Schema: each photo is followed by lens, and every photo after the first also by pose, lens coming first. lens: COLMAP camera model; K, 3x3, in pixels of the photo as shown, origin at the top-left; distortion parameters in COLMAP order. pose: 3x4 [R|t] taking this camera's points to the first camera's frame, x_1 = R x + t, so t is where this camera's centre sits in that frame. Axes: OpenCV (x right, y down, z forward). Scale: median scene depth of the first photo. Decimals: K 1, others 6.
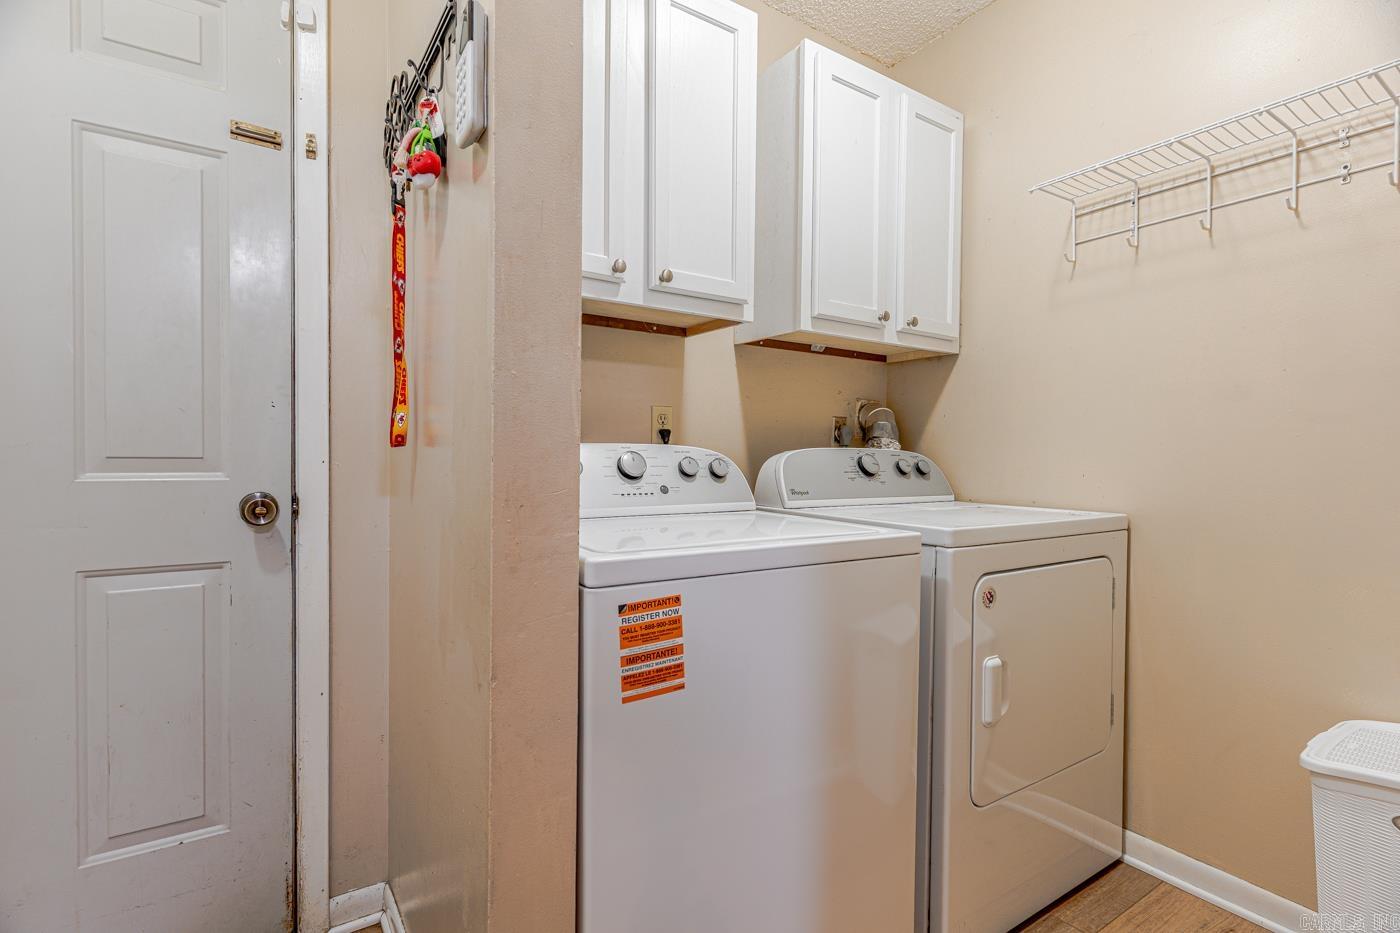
lens RADIAL K [[677.9, 0, 701.5], [0, 677.9, 462.8], [0, 0, 1]] dist [0.001904, 0.000891]
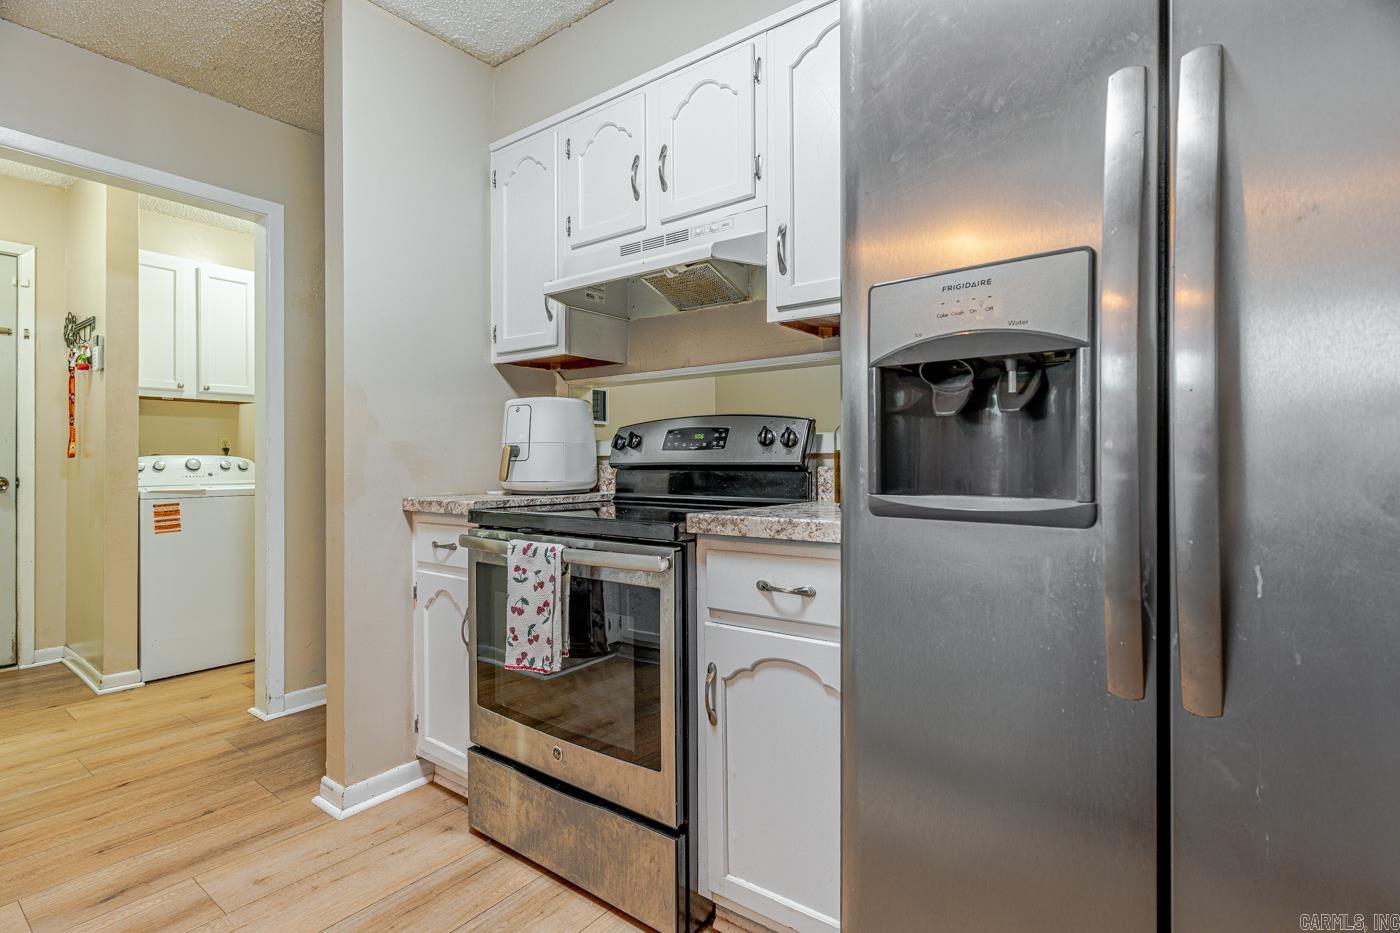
lens RADIAL K [[677.9, 0, 697.6], [0, 677.9, 456.3], [0, 0, 1]] dist [0.001904, 0.000891]
pose [[0.947140, -0.006288, 0.320760, 1.036644], [0.011594, 0.999826, -0.014637, 0.038811], [-0.320612, 0.017582, 0.947047, -2.338535]]
